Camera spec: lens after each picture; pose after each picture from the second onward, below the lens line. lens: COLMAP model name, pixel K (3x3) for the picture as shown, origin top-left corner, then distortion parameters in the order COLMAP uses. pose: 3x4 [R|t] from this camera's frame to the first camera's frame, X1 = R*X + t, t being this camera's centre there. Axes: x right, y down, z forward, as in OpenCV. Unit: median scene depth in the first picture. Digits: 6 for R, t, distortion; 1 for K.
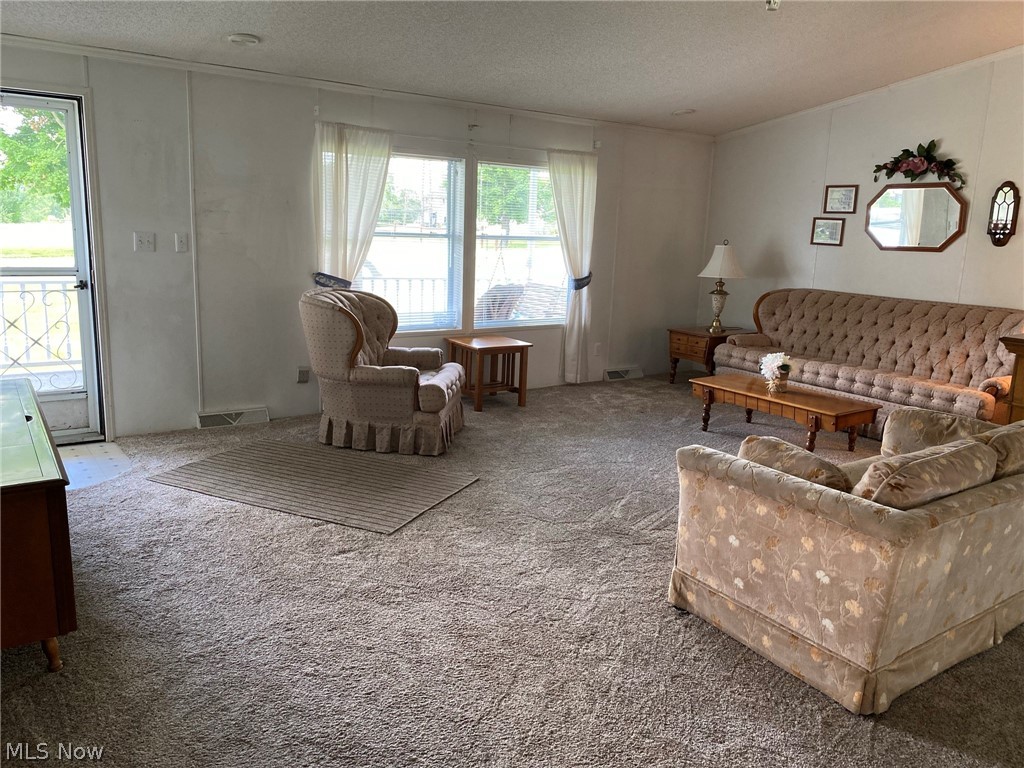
lens RADIAL K [[770.3, 0, 508.8], [0, 770.3, 379.7], [0, 0, 1]] dist [0.038908, -0.049191]
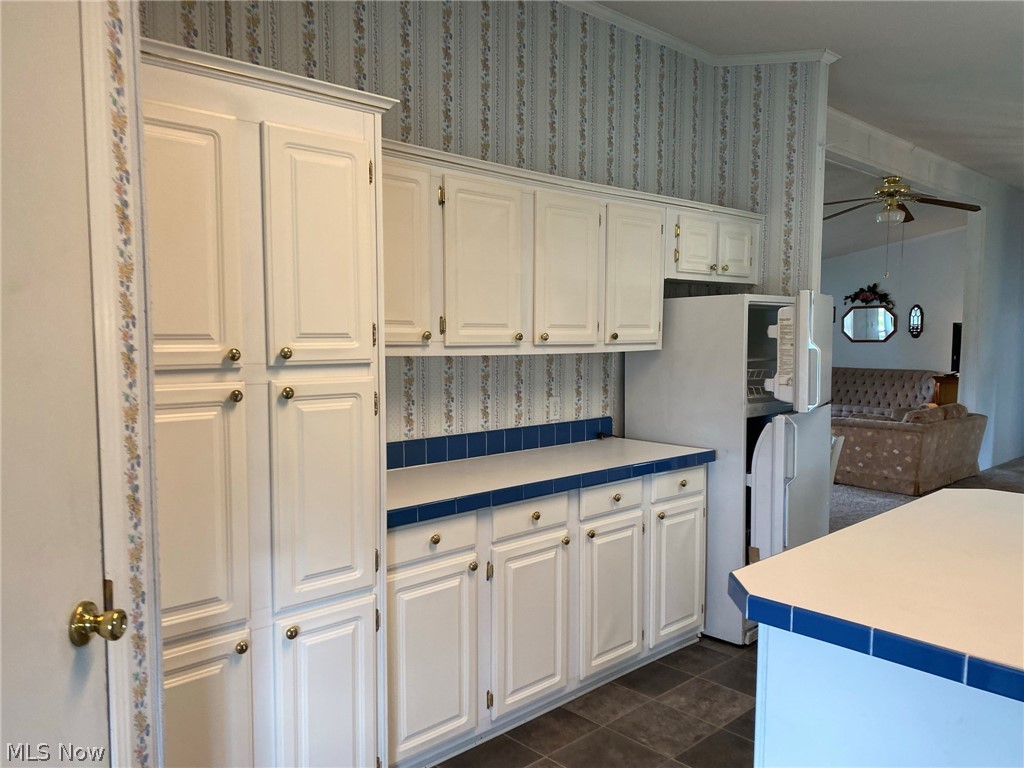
lens RADIAL K [[770.3, 0, 531.3], [0, 770.3, 397.9], [0, 0, 1]] dist [0.038908, -0.049191]
pose [[0.988615, -0.041320, 0.144683, -0.573924], [0.057238, 0.992541, -0.107643, 0.122971], [-0.139156, 0.114699, 0.983605, -0.712986]]
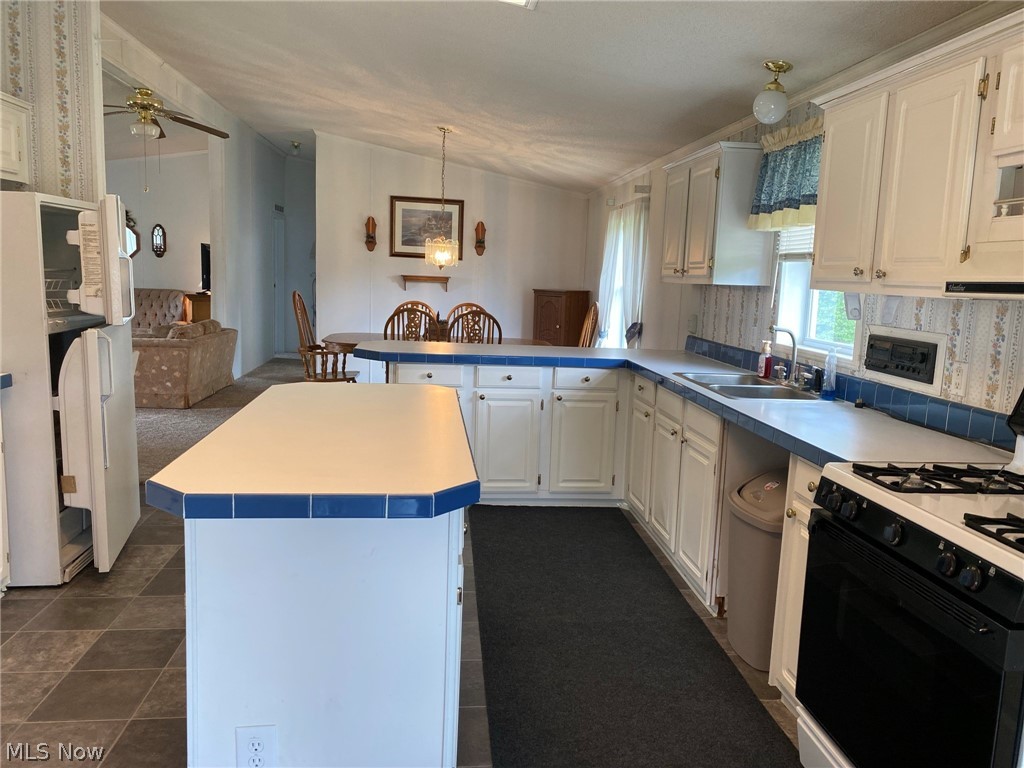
lens RADIAL K [[770.3, 0, 516.5], [0, 770.3, 378.8], [0, 0, 1]] dist [0.038908, -0.049191]
pose [[0.485273, -0.134298, 0.863987, -0.634721], [0.151022, 0.986157, 0.068465, 0.125893], [-0.861221, 0.097257, 0.498838, -0.685998]]
